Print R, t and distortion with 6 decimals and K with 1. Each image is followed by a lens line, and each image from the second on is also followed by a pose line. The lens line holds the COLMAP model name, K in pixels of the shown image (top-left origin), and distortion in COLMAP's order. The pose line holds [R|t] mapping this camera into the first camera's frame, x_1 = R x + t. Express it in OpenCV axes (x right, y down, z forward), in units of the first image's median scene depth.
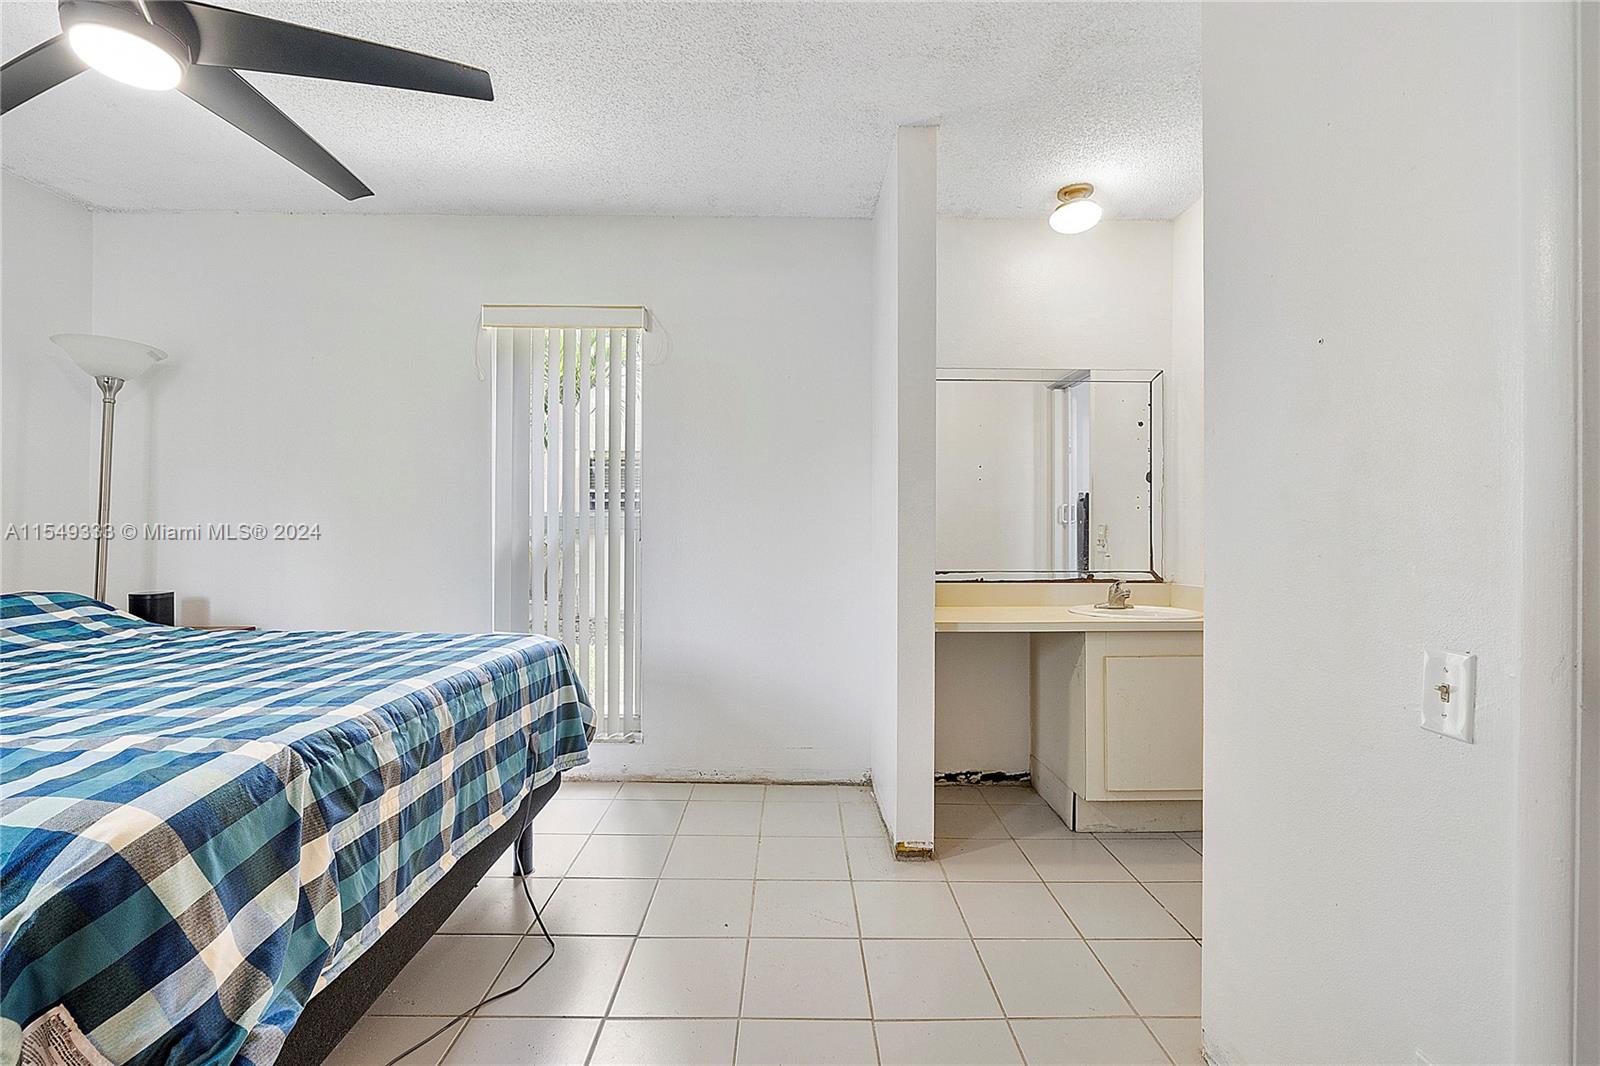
lens RADIAL K [[679.9, 0, 798.1], [0, 679.9, 529.6], [0, 0, 1]] dist [-0.002401, -0.000687]
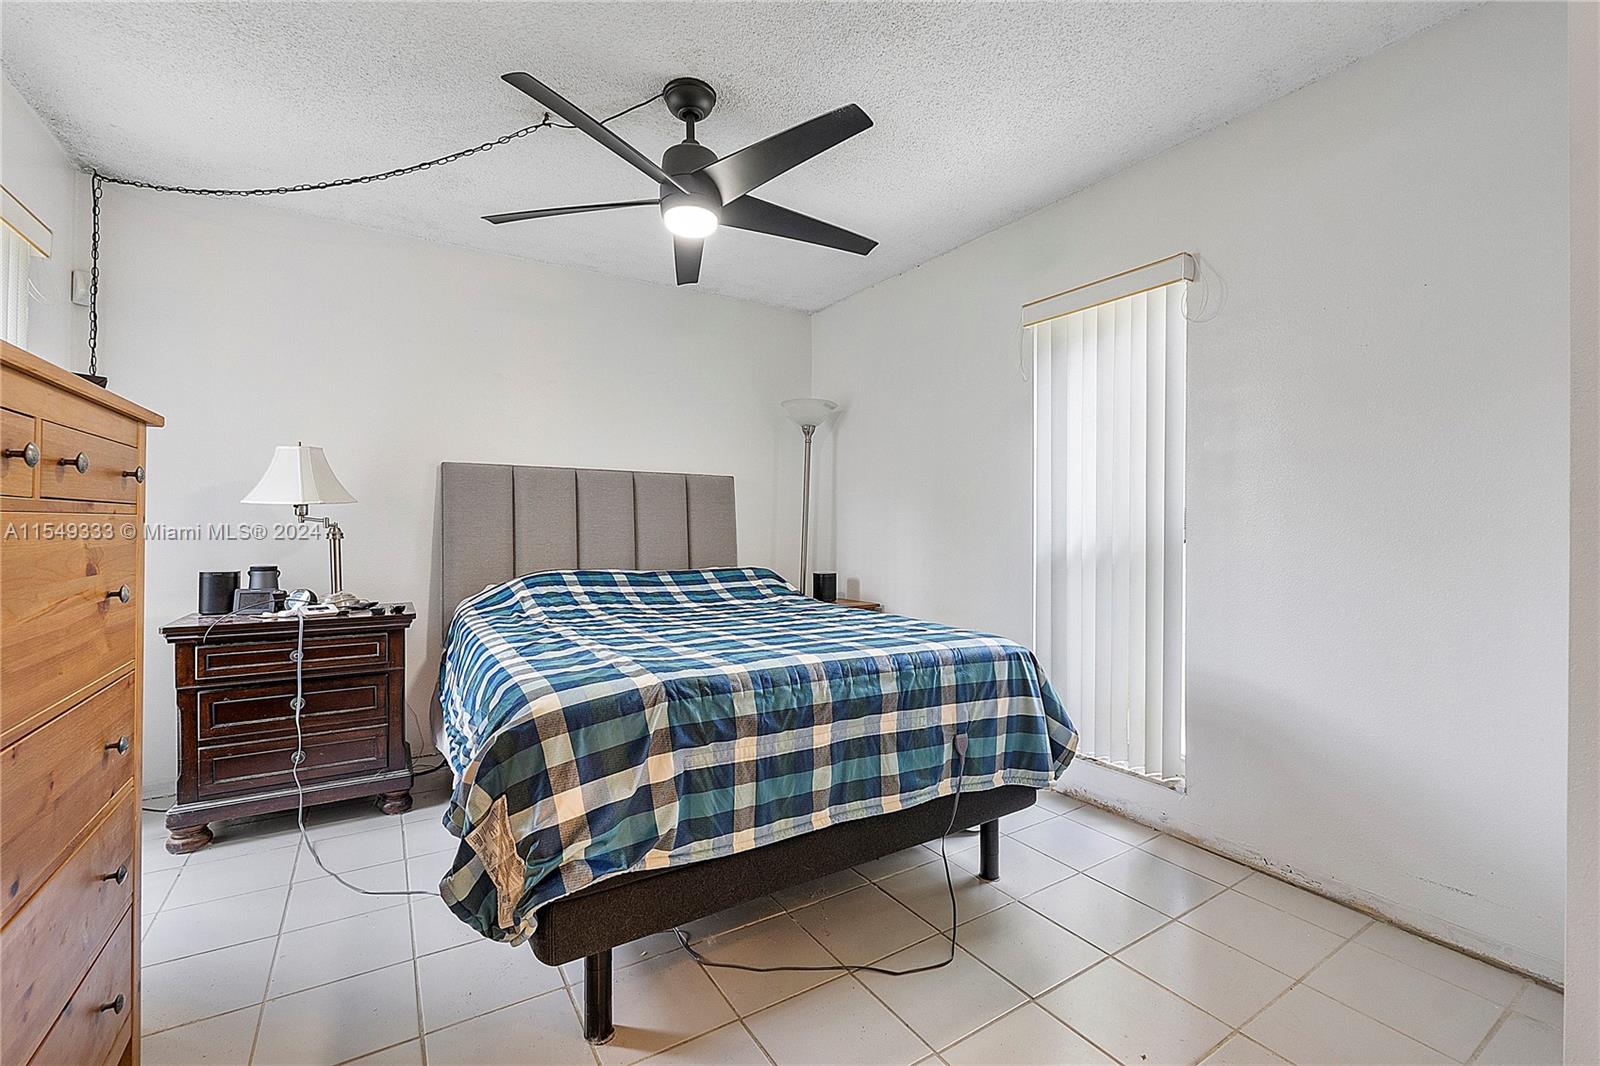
lens RADIAL K [[679.9, 0, 795.1], [0, 679.9, 528.2], [0, 0, 1]] dist [-0.002401, -0.000687]
pose [[0.526758, -0.000321, -0.850015, 0.364454], [-0.001652, 0.999998, -0.001402, 0.002723], [0.850014, 0.002143, 0.526756, 0.312423]]
